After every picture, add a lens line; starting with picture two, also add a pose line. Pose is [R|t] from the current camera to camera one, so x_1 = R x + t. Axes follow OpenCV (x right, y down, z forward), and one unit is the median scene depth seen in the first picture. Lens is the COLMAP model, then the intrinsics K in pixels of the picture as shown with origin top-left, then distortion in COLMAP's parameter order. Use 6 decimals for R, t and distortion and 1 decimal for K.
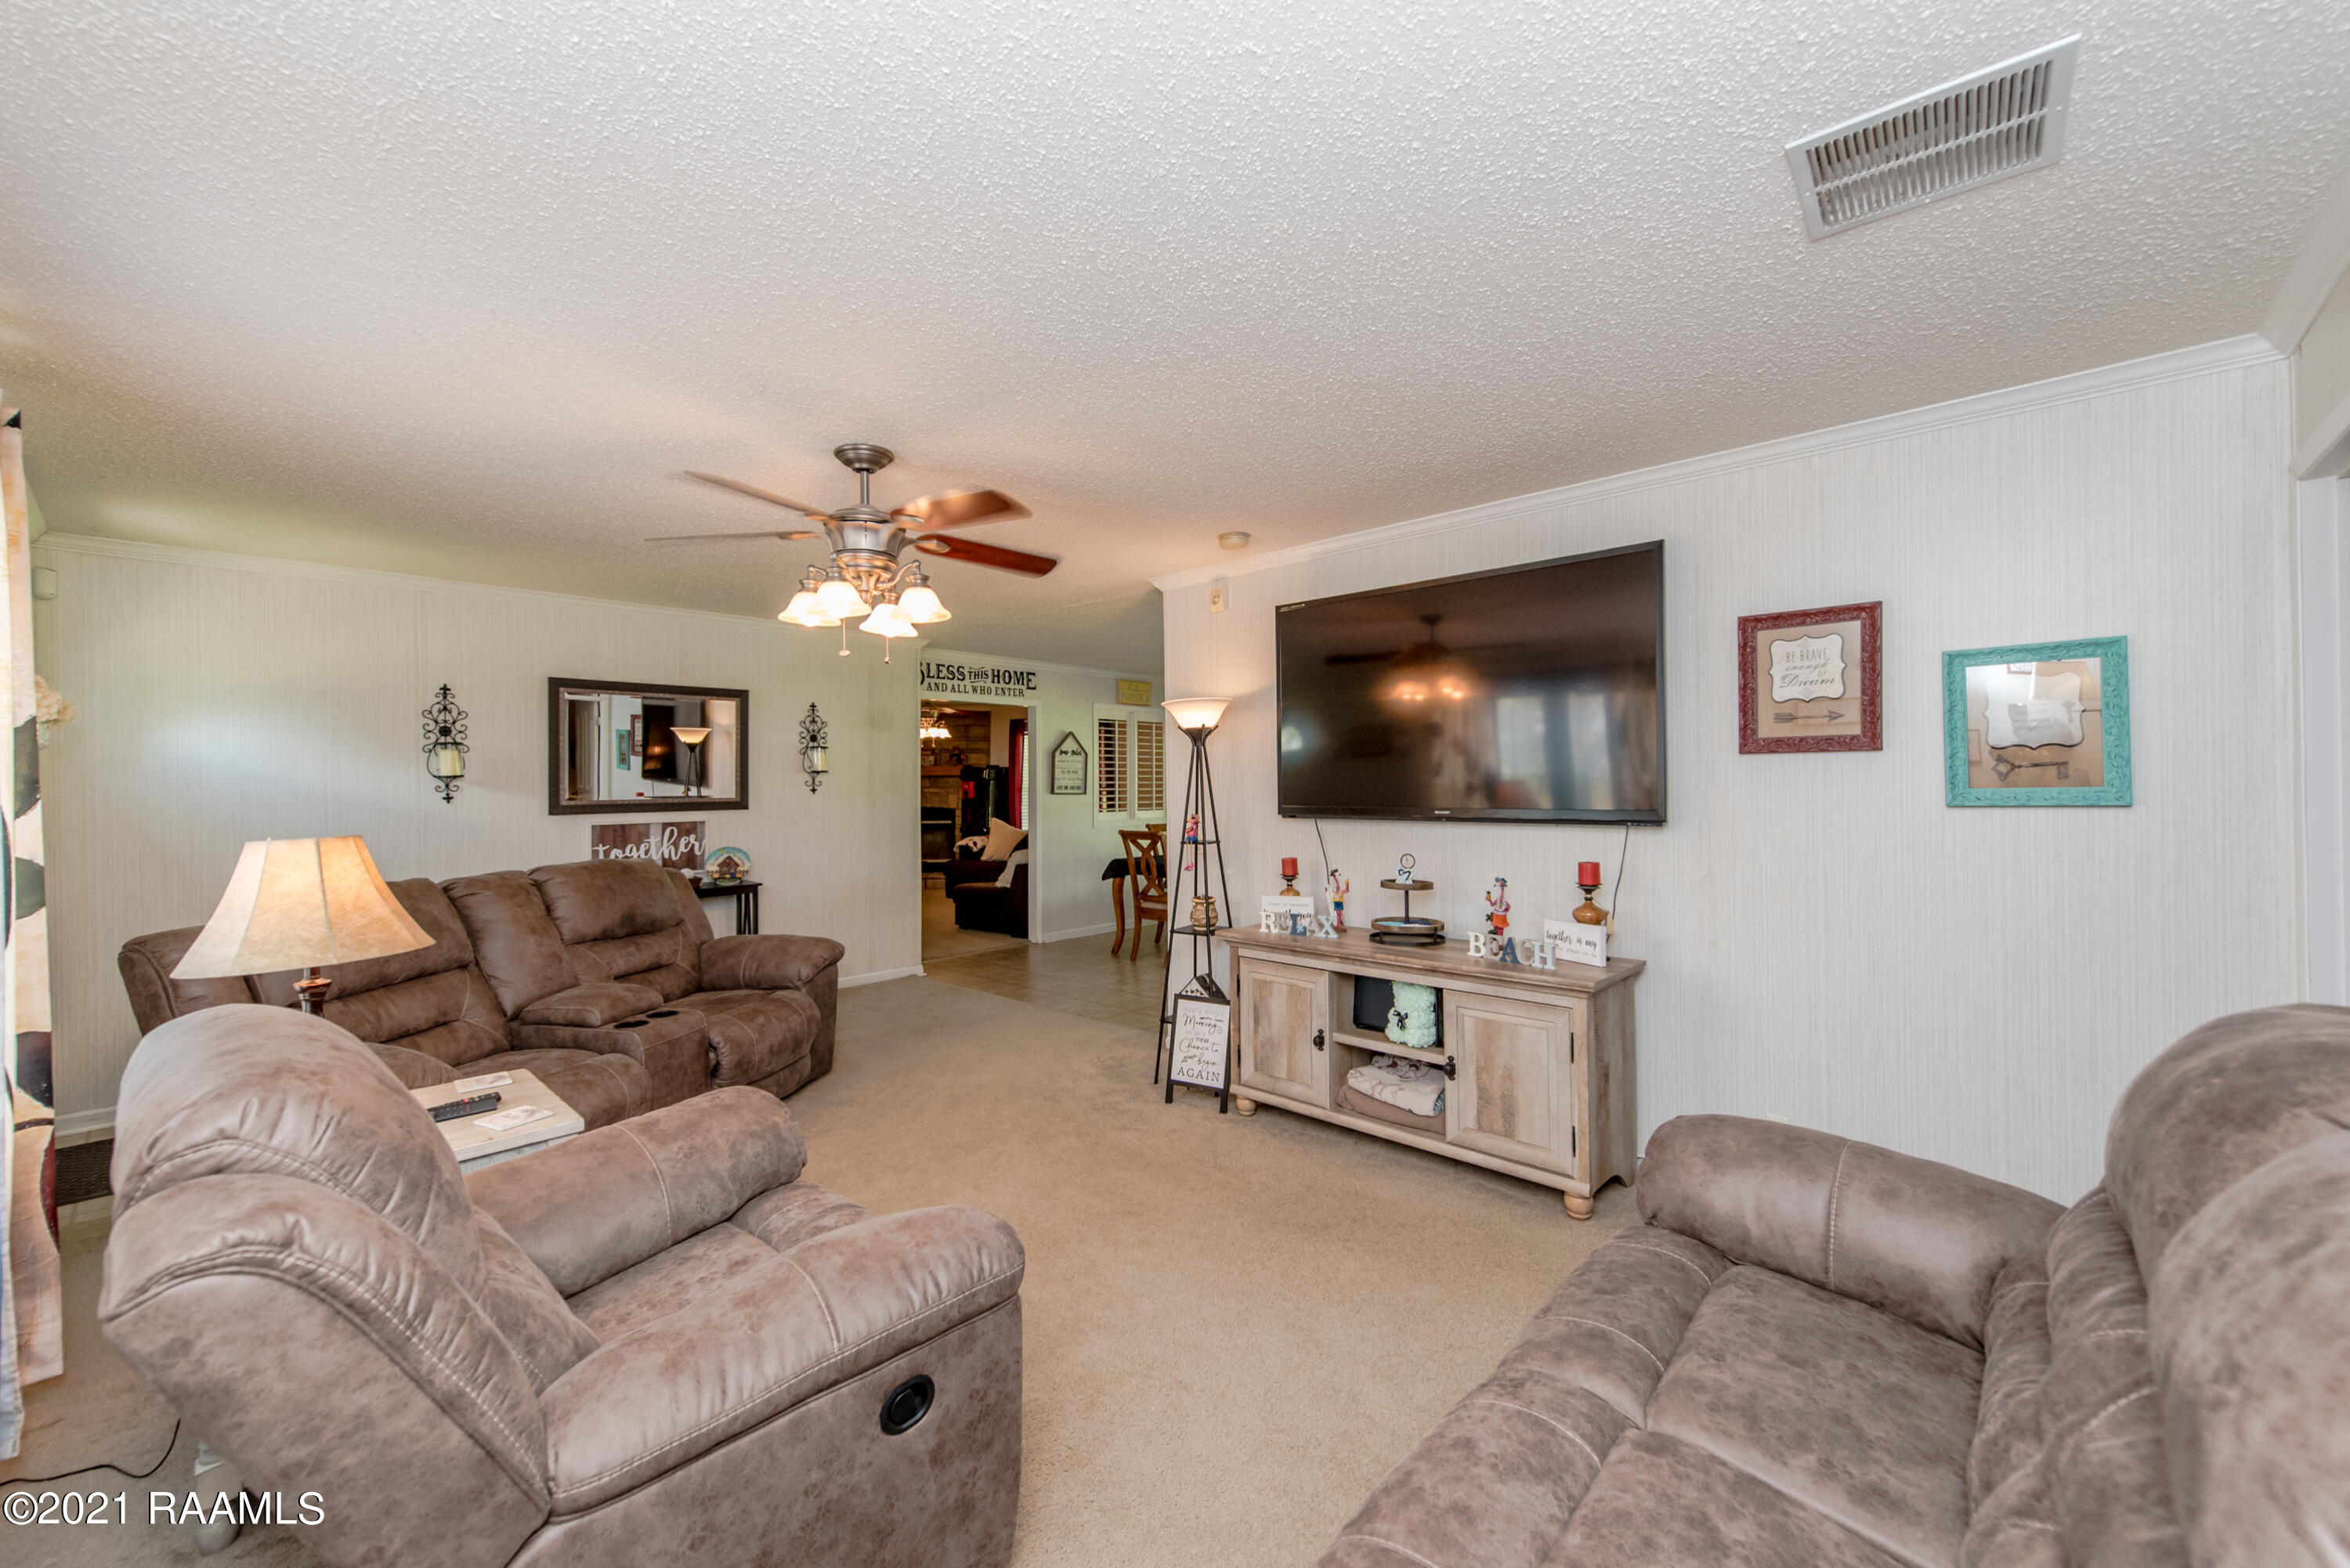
lens RADIAL K [[918.7, 0, 1170.7], [0, 918.7, 782.7], [0, 0, 1]] dist [0.003281, -0.001521]
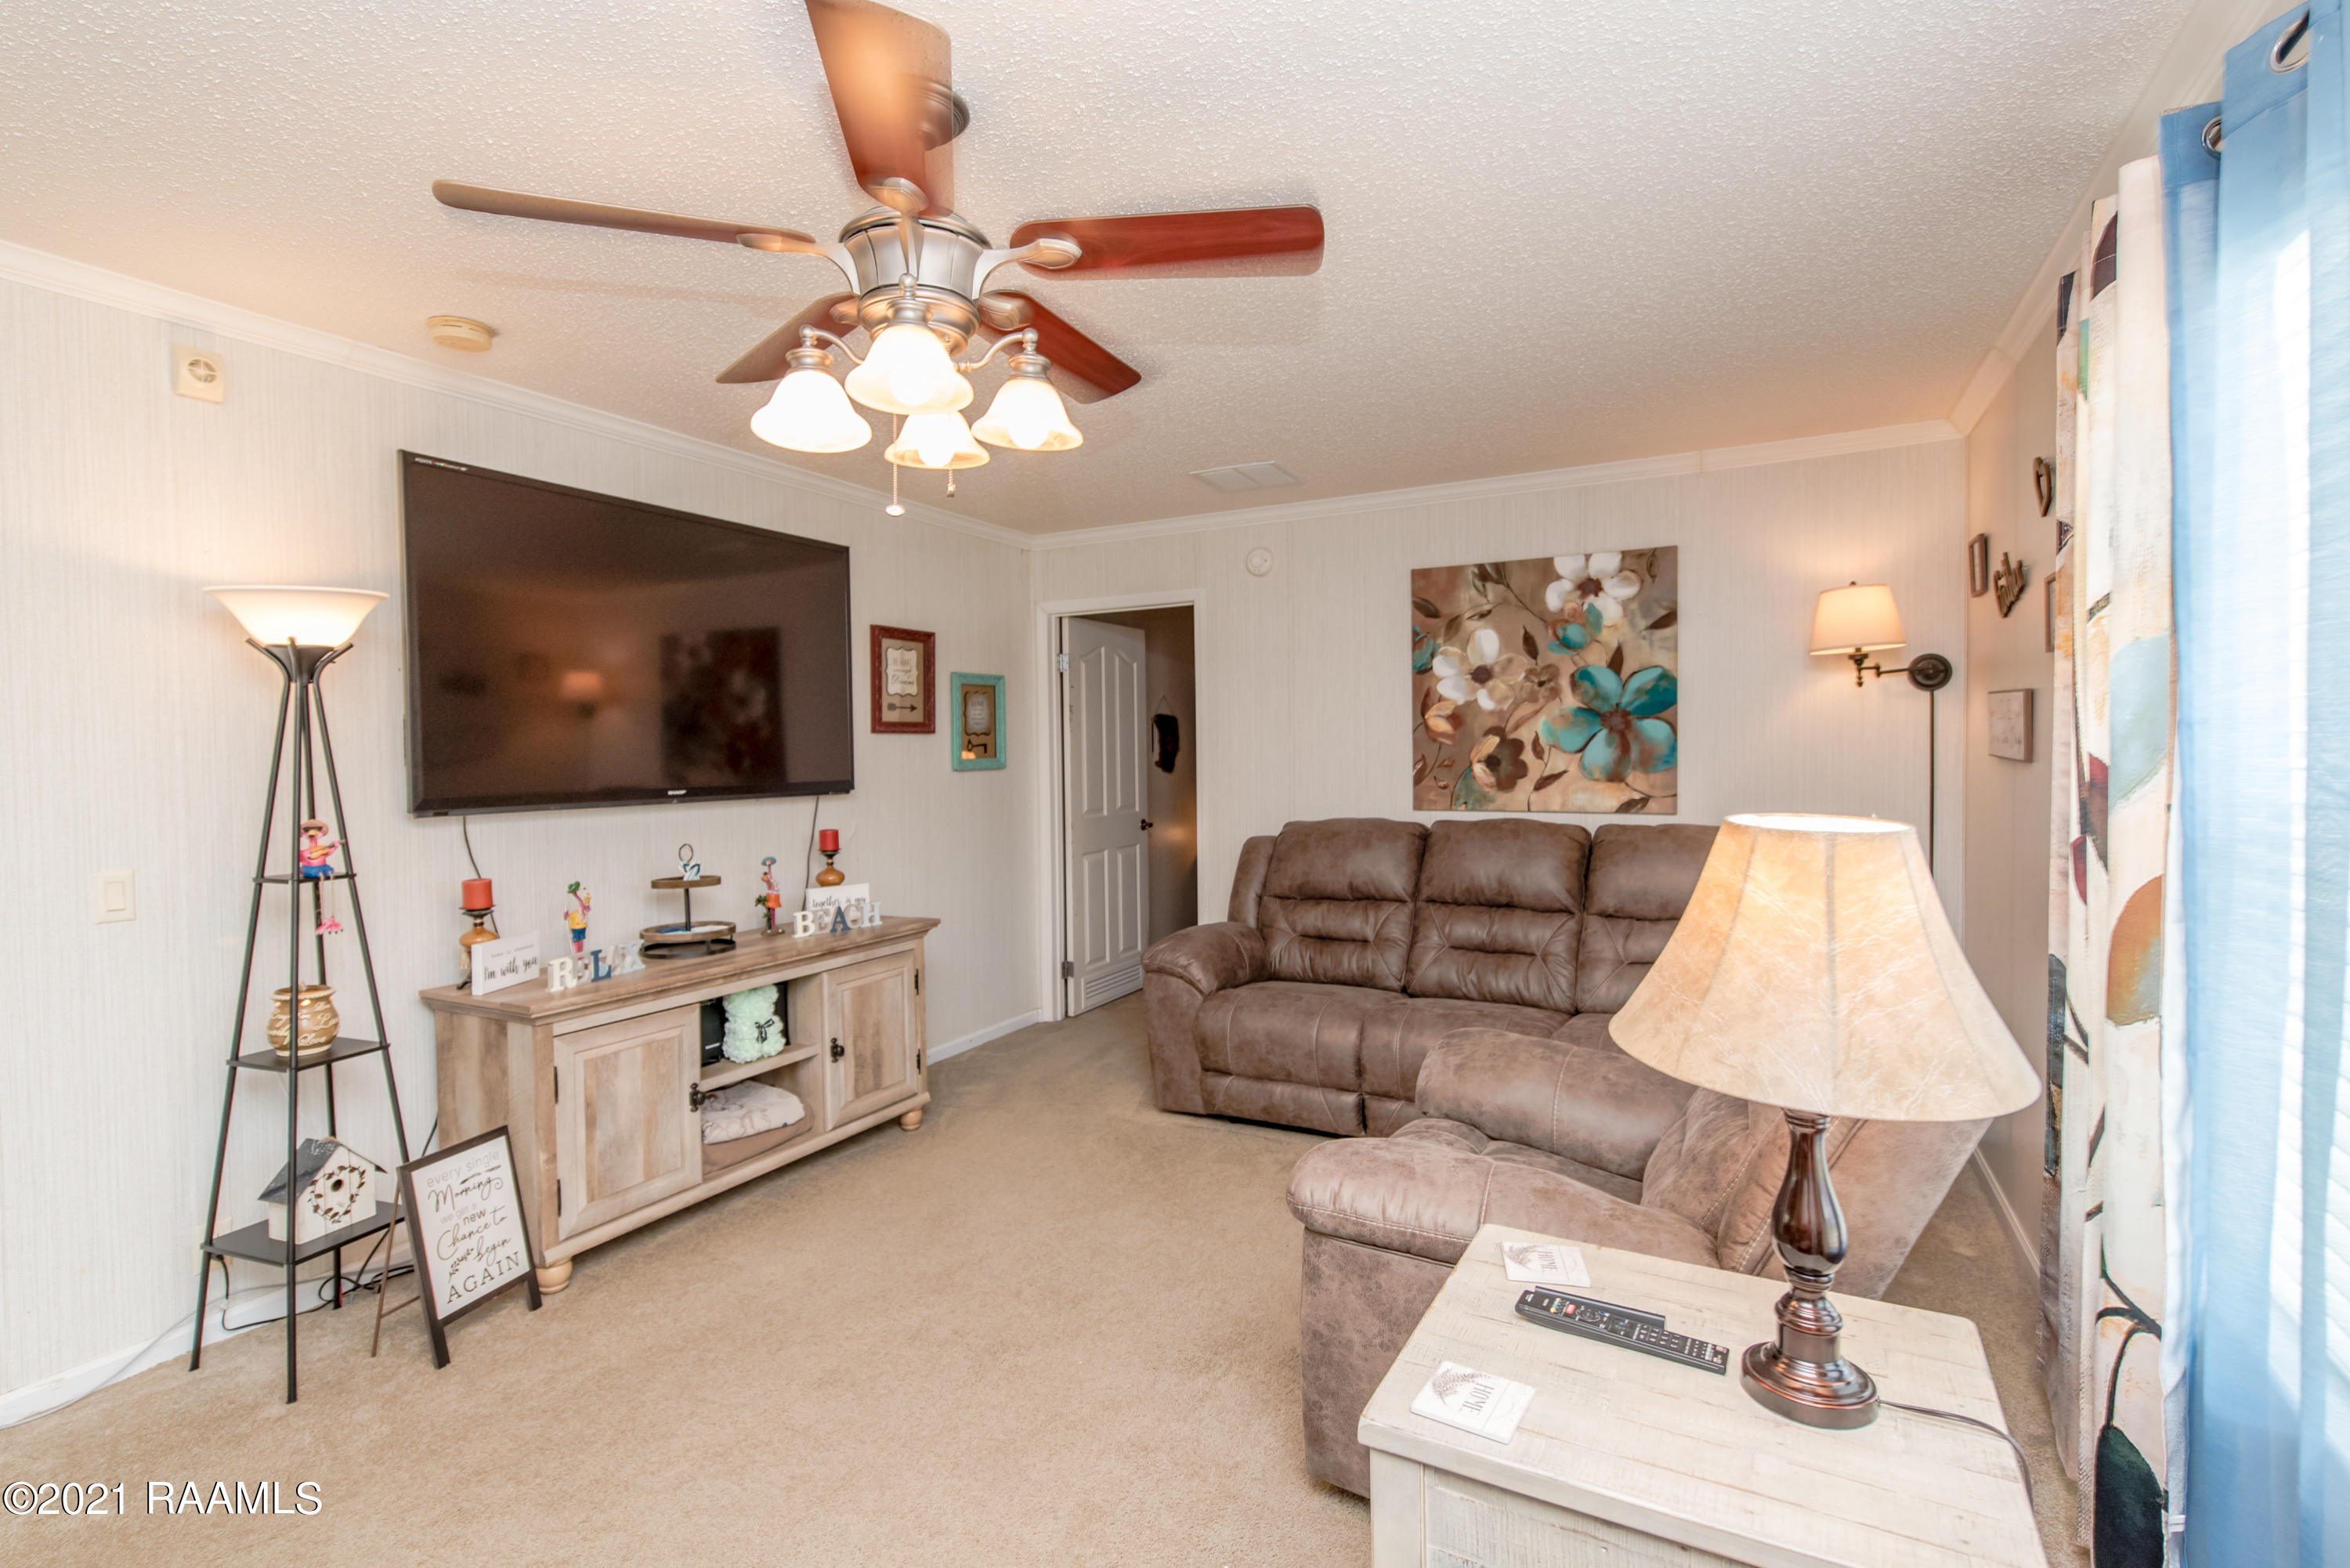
lens RADIAL K [[1104.2, 0, 1175.8], [0, 1104.2, 784.0], [0, 0, 1]] dist [-0.016994, -0.000102]
pose [[-0.268455, -0.012494, 0.963211, -0.788399], [0.017993, 0.999676, 0.017982, 0.015295], [-0.963124, 0.022158, -0.268143, 0.842438]]
